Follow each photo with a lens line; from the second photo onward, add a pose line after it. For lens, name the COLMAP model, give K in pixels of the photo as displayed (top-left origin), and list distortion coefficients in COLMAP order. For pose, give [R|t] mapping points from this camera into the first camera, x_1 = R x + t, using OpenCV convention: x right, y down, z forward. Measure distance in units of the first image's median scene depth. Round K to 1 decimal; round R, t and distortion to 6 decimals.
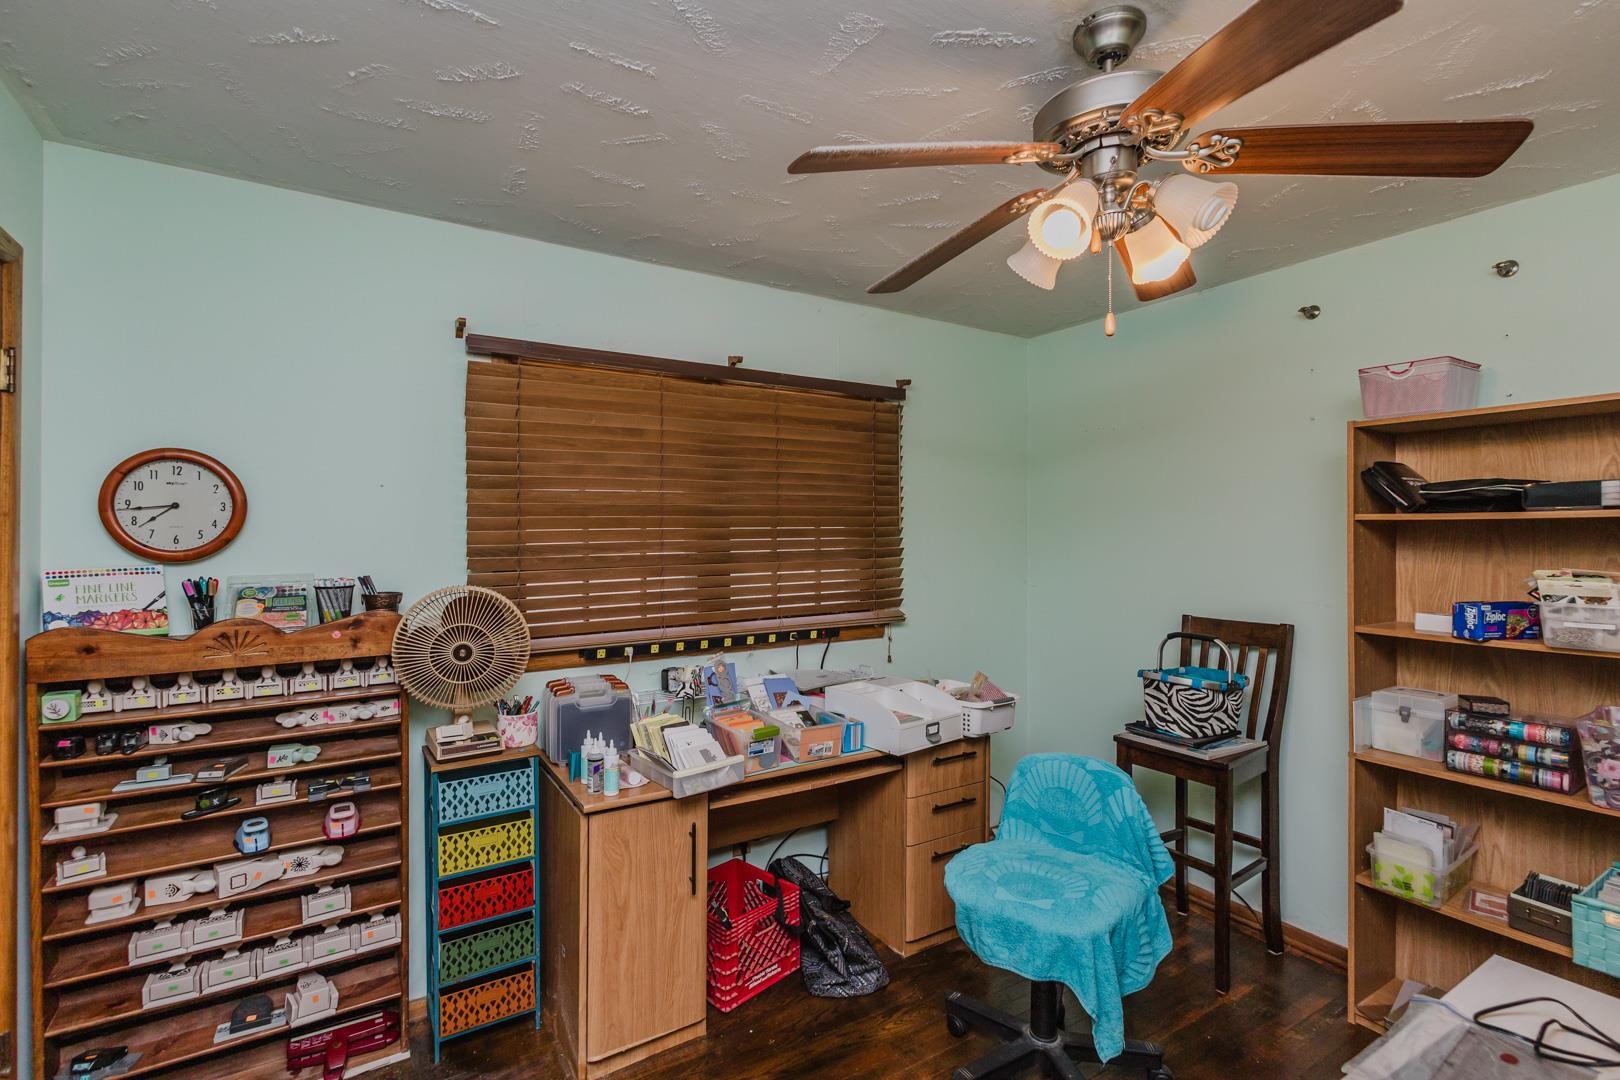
lens RADIAL K [[753.1, 0, 811.7], [0, 753.1, 536.5], [0, 0, 1]] dist [0.023560, -0.010077]
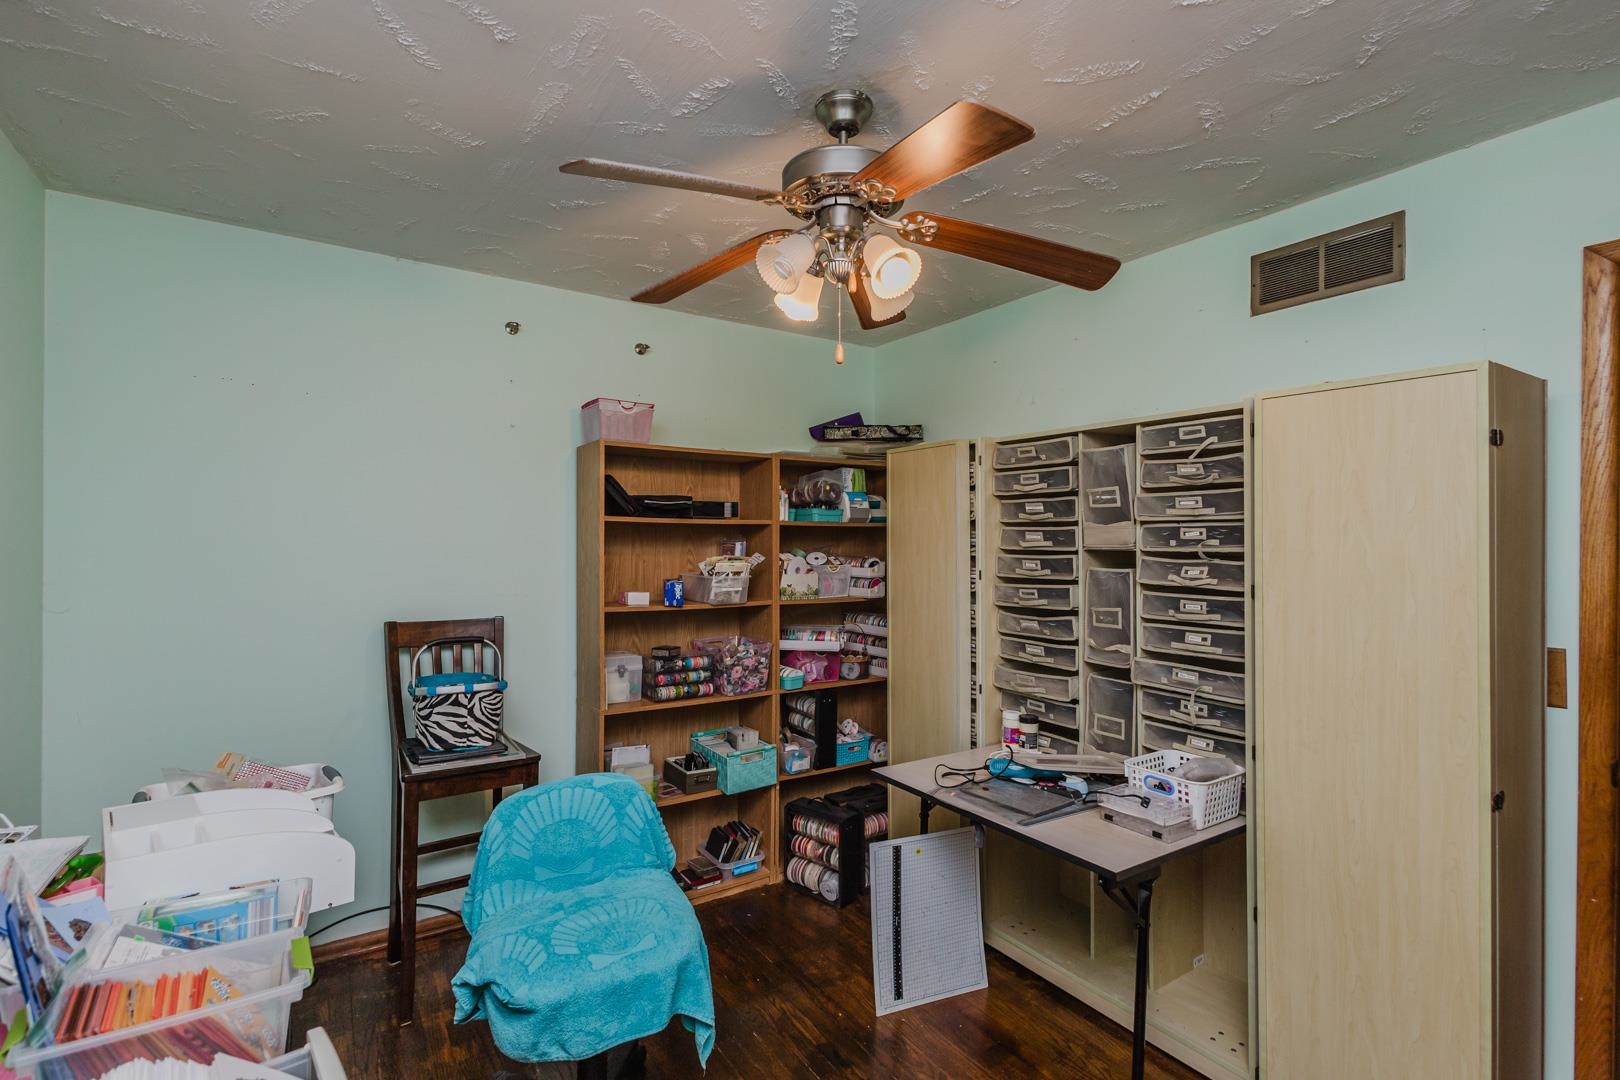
lens RADIAL K [[750.1, 0, 802.8], [0, 750.1, 539.1], [0, 0, 1]] dist [0.021918, -0.009867]
pose [[-0.013346, 0.001003, 0.999910, -0.531068], [-0.010412, 0.999945, -0.001142, 0.006587], [-0.999857, -0.010426, -0.013335, 0.741877]]
